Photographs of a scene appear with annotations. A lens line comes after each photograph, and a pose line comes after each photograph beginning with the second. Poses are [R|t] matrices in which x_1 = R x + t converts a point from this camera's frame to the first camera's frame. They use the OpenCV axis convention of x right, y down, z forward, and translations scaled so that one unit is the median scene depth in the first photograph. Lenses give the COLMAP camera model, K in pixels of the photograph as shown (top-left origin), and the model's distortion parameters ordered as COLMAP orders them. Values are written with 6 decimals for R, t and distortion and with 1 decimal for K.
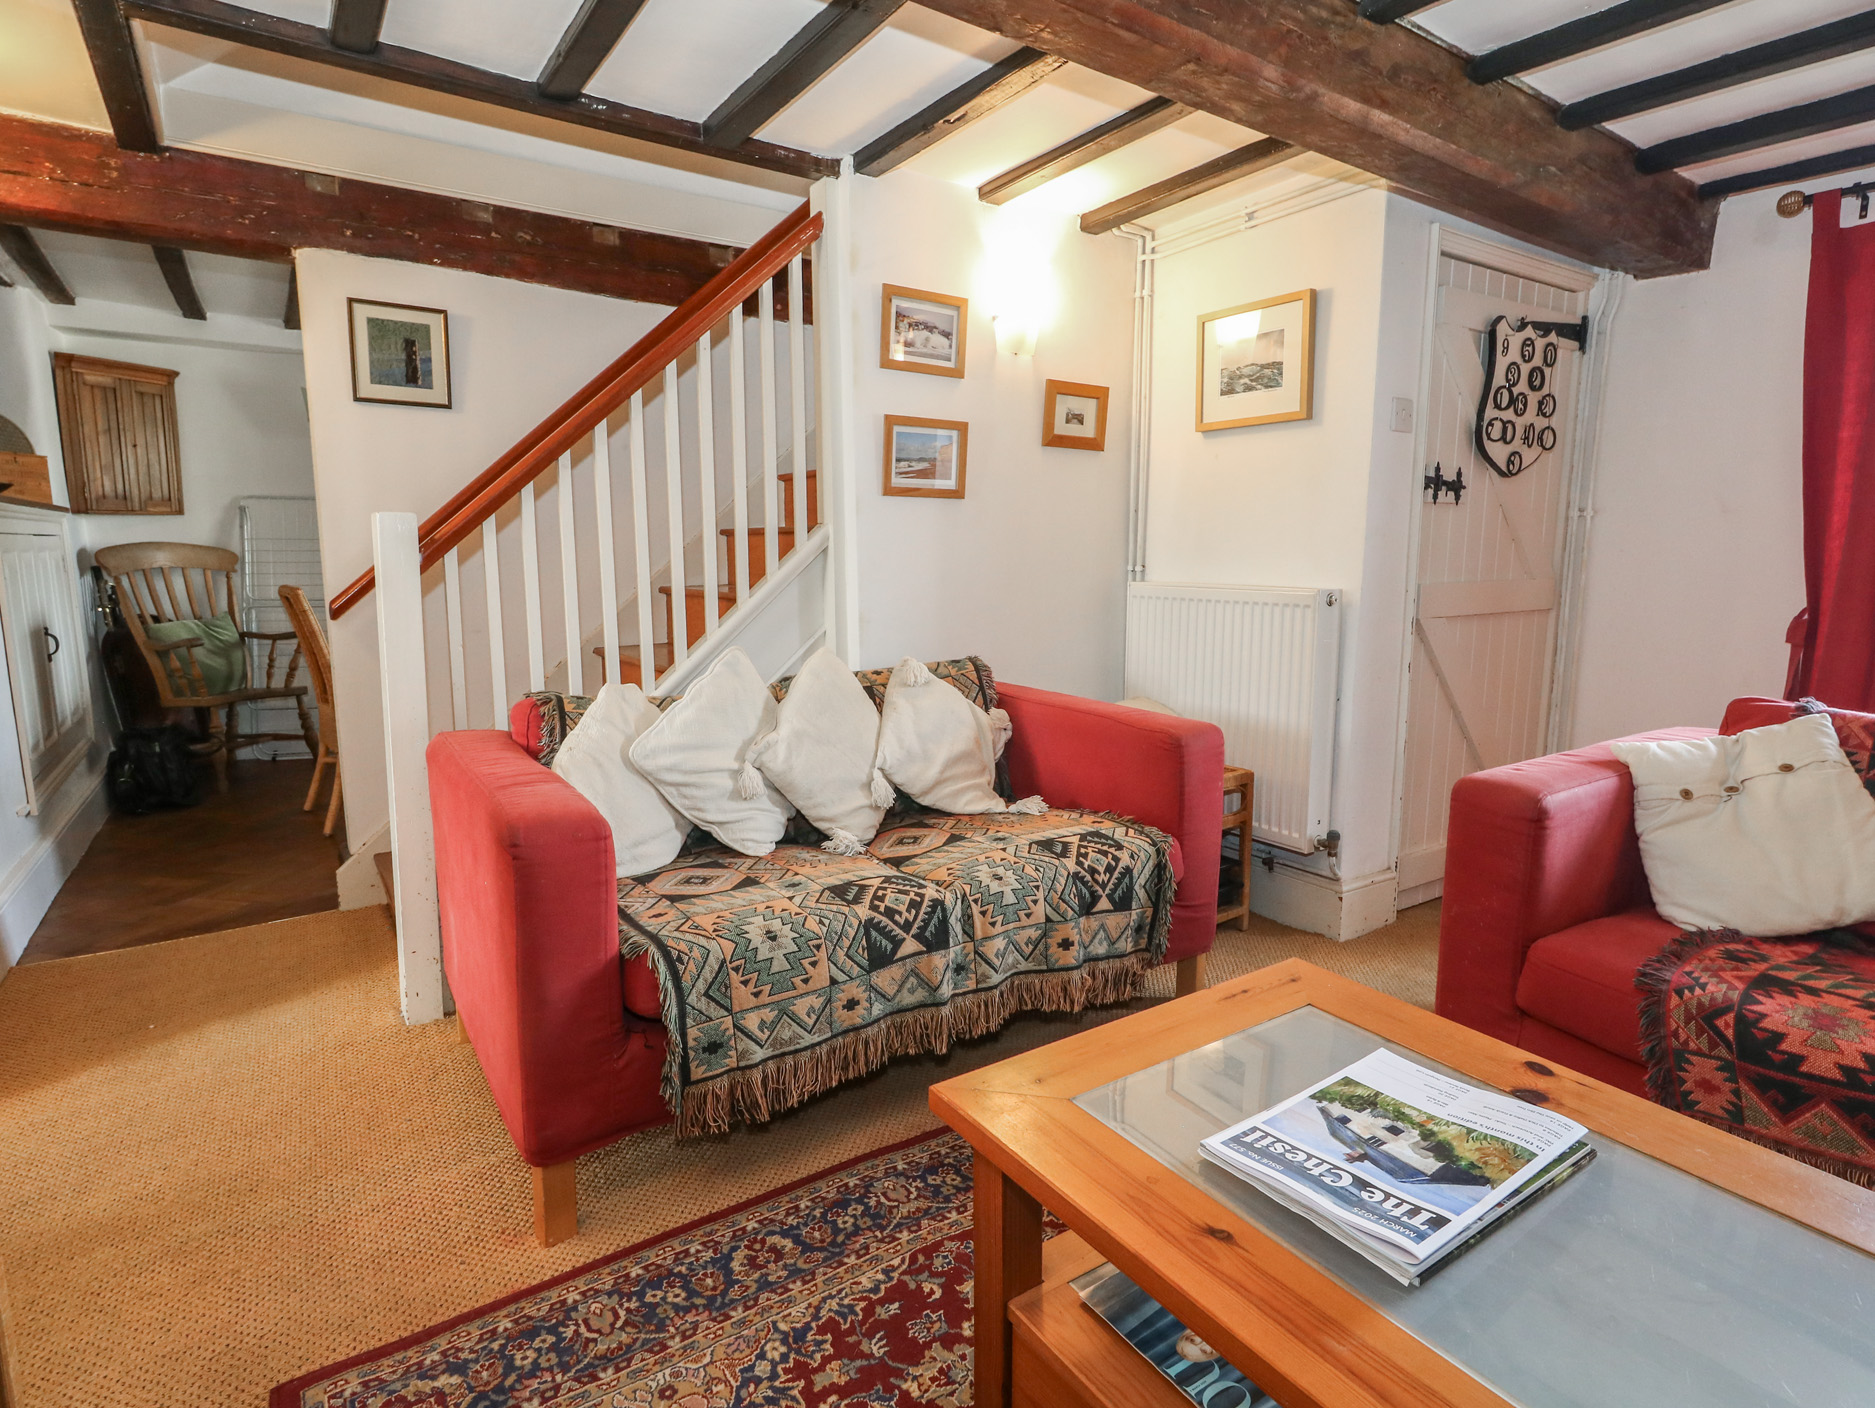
lens RADIAL K [[1016.1, 0, 953.3], [0, 1016.1, 694.6], [0, 0, 1]] dist [0.002720, -0.002421]
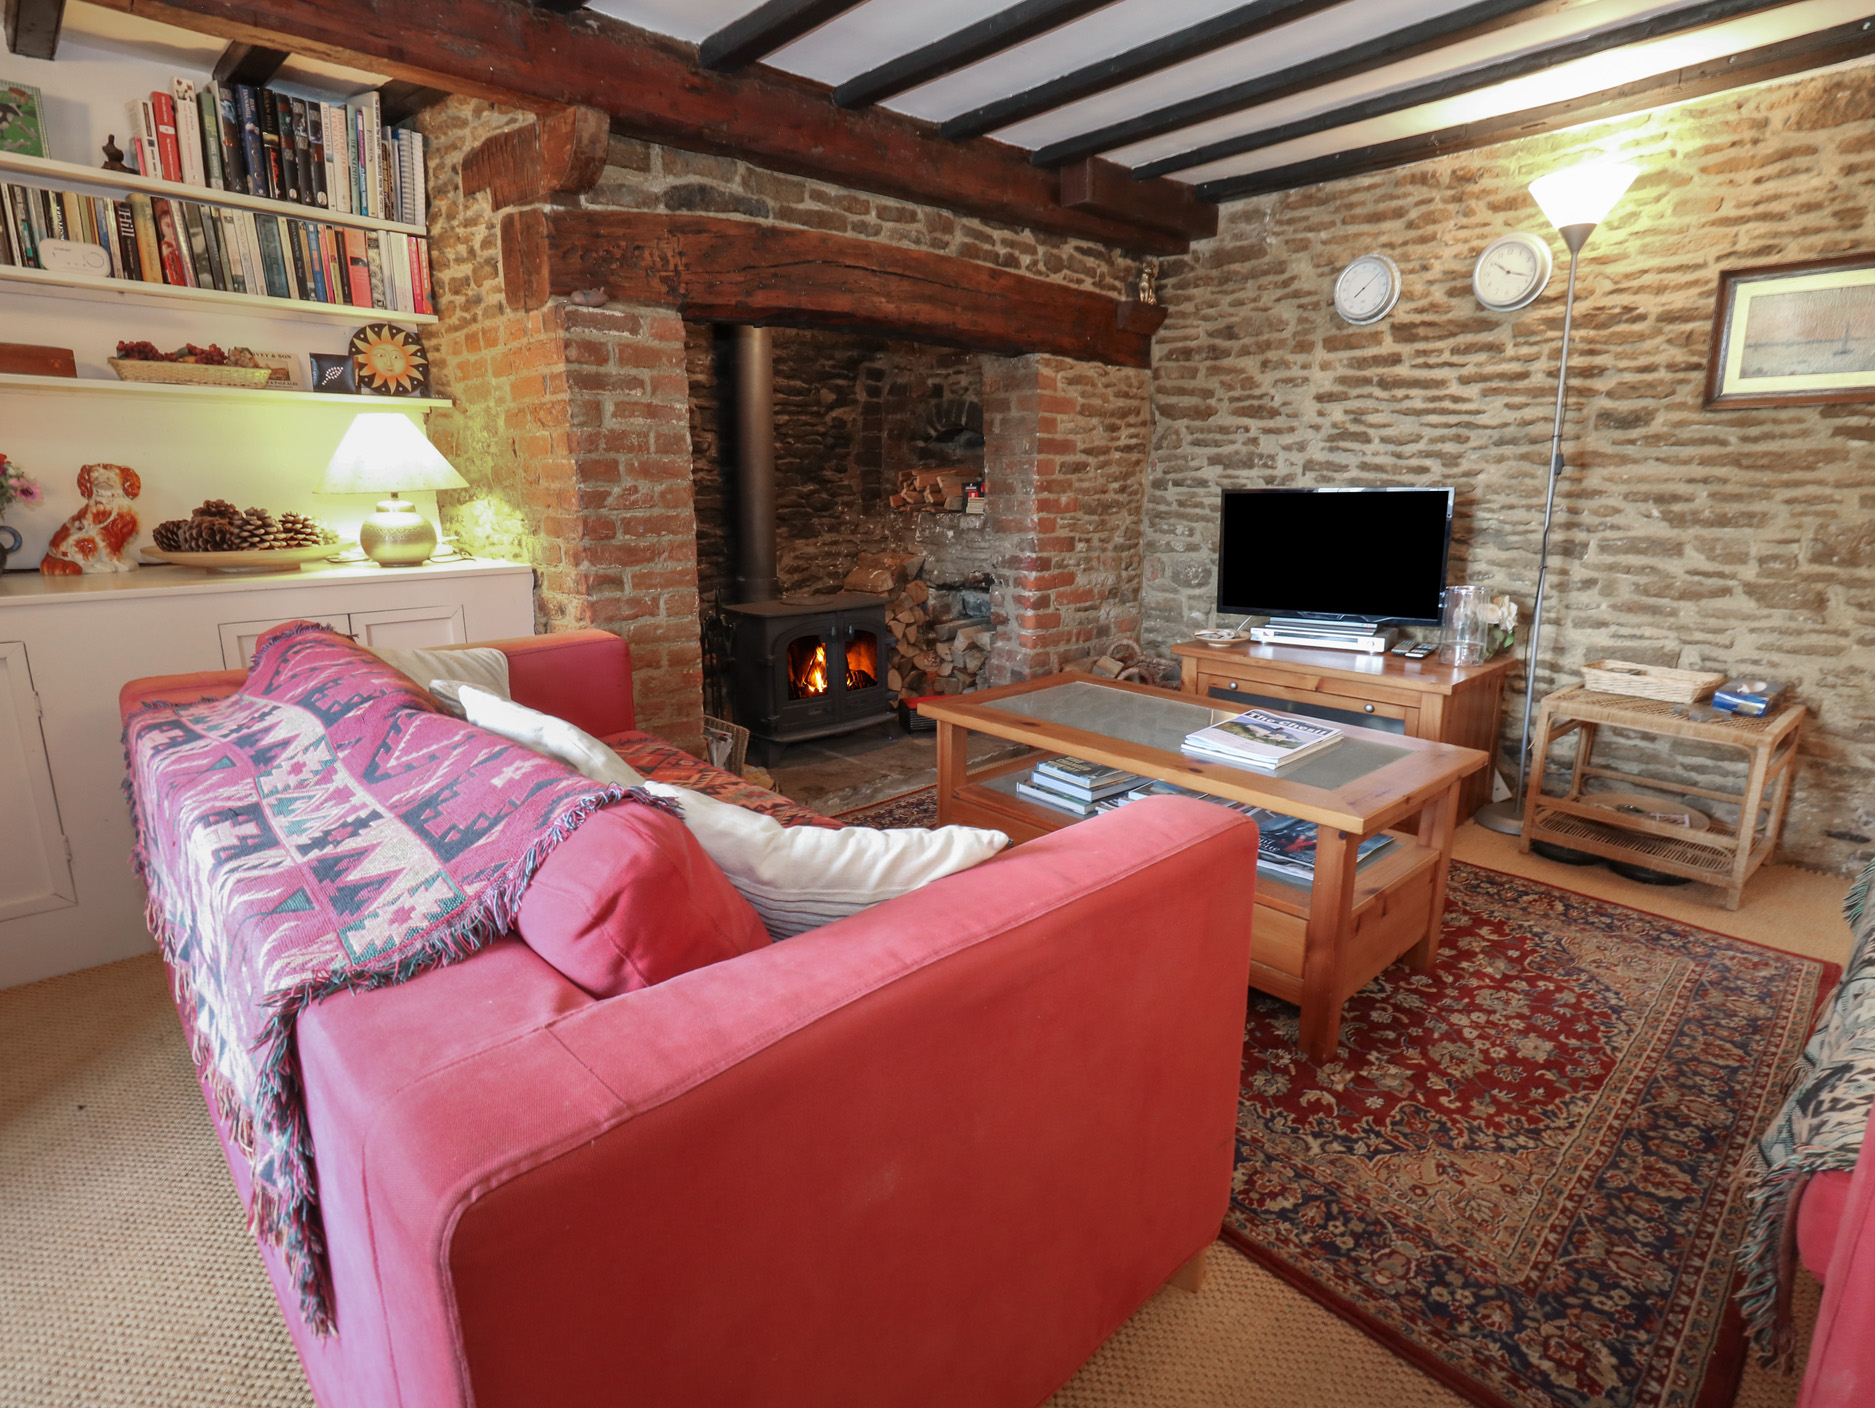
lens RADIAL K [[979.4, 0, 936.7], [0, 979.4, 690.1], [0, 0, 1]] dist [0.000793, -0.001007]
pose [[-0.988270, 0.026490, -0.150403, 0.674033], [-0.030113, 0.931706, 0.361964, -0.196474], [0.149719, 0.362247, -0.919979, 1.297986]]
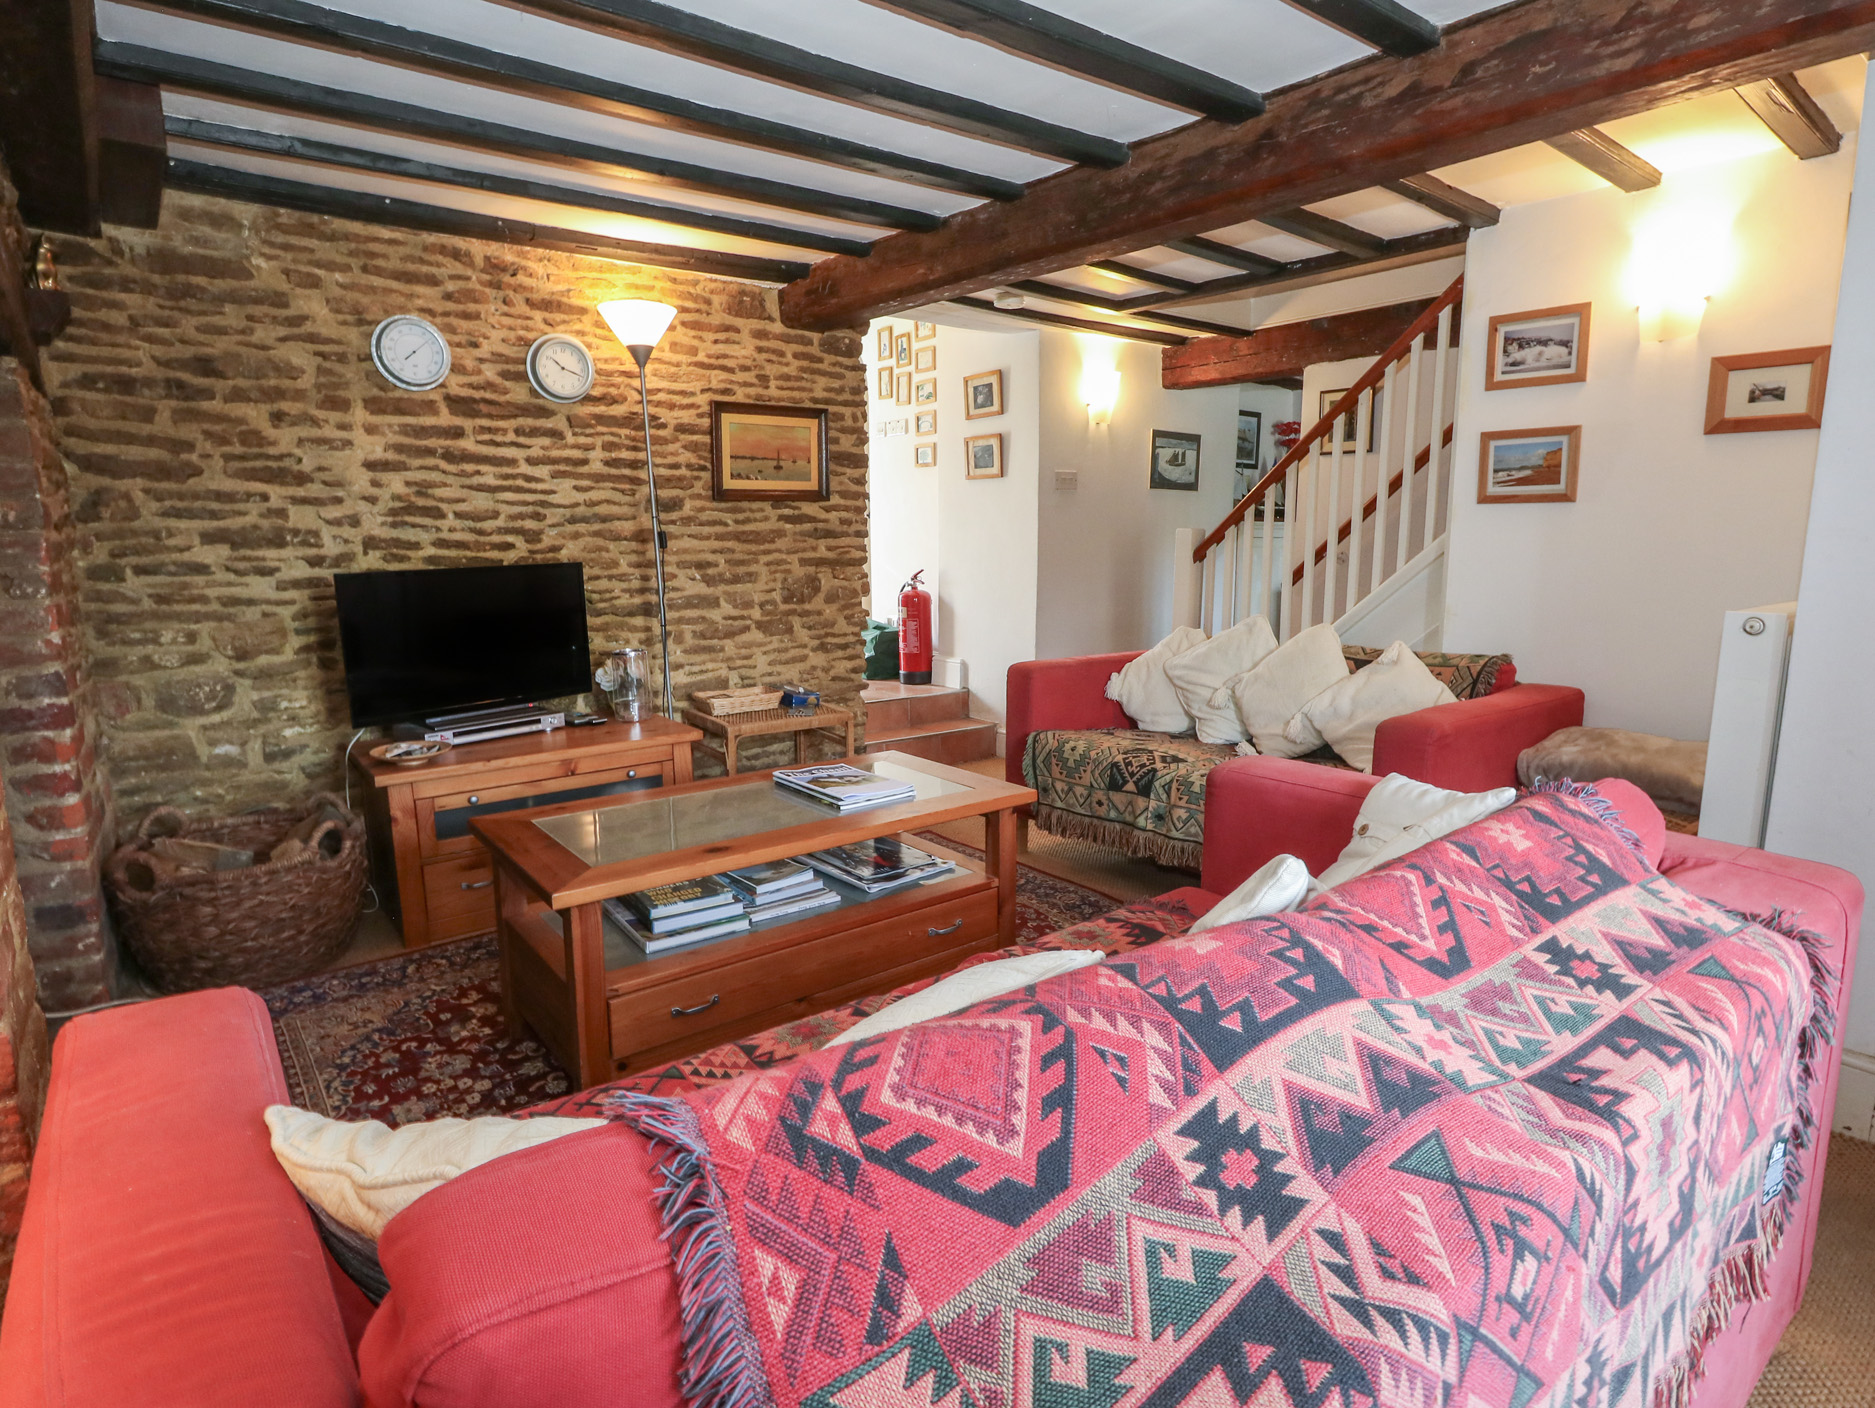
lens RADIAL K [[1016.1, 0, 959.9], [0, 1016.1, 693.3], [0, 0, 1]] dist [0.002720, -0.002421]
pose [[0.078197, 0.148598, -0.985801, 1.334224], [-0.143797, 0.980170, 0.136343, -0.079116], [0.986513, 0.131093, 0.098014, 0.453299]]
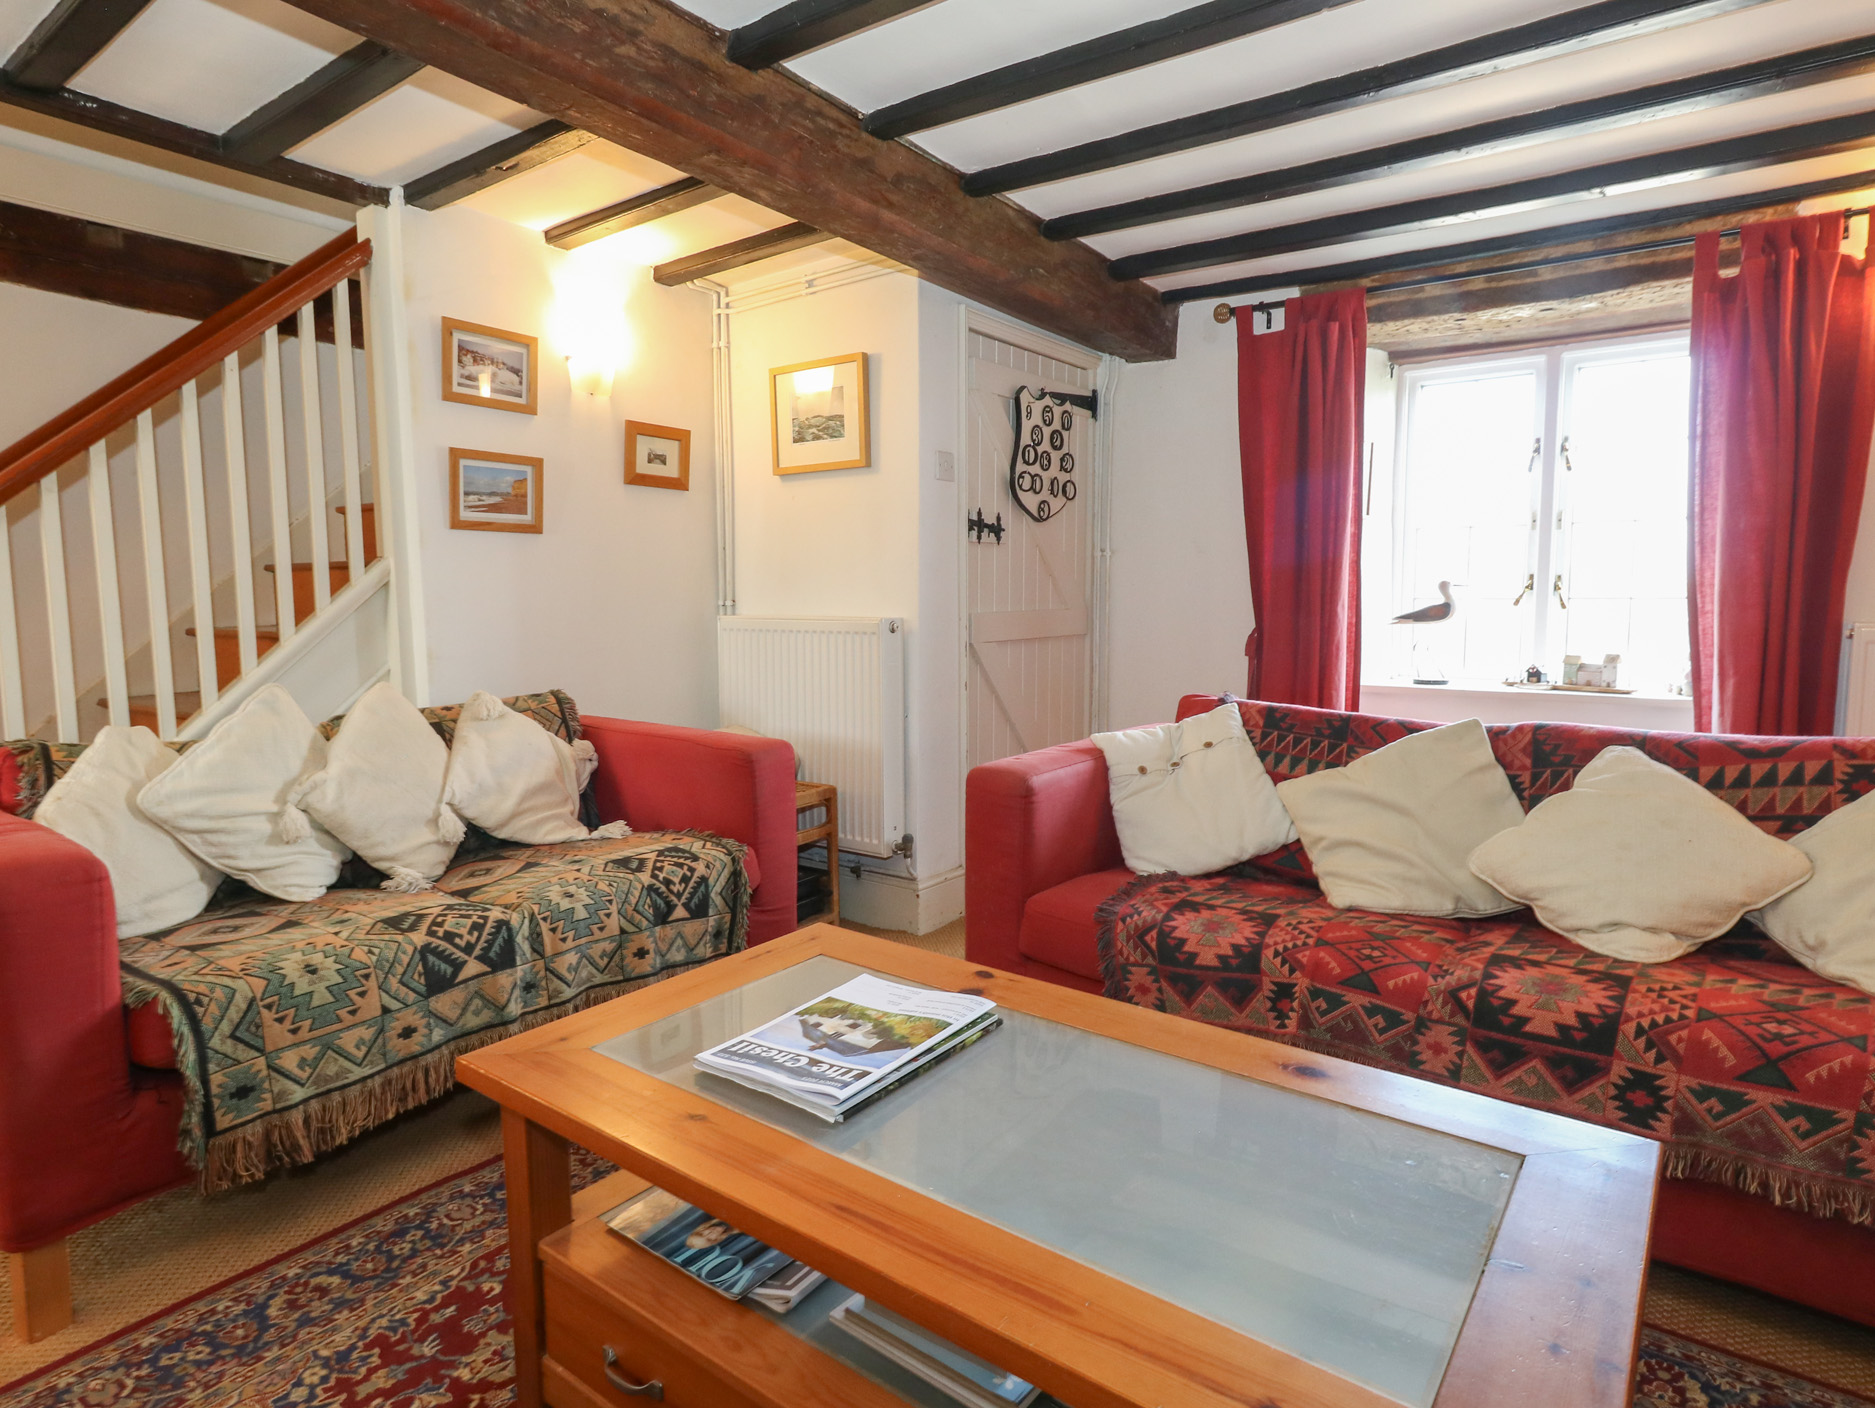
lens RADIAL K [[1044.3, 0, 949.9], [0, 1044.3, 690.2], [0, 0, 1]] dist [0.002989, -0.001860]
pose [[0.943627, -0.036117, 0.329034, 0.062013], [0.052695, 0.997744, -0.041604, 0.034168], [-0.326789, 0.056597, 0.943401, -0.127281]]
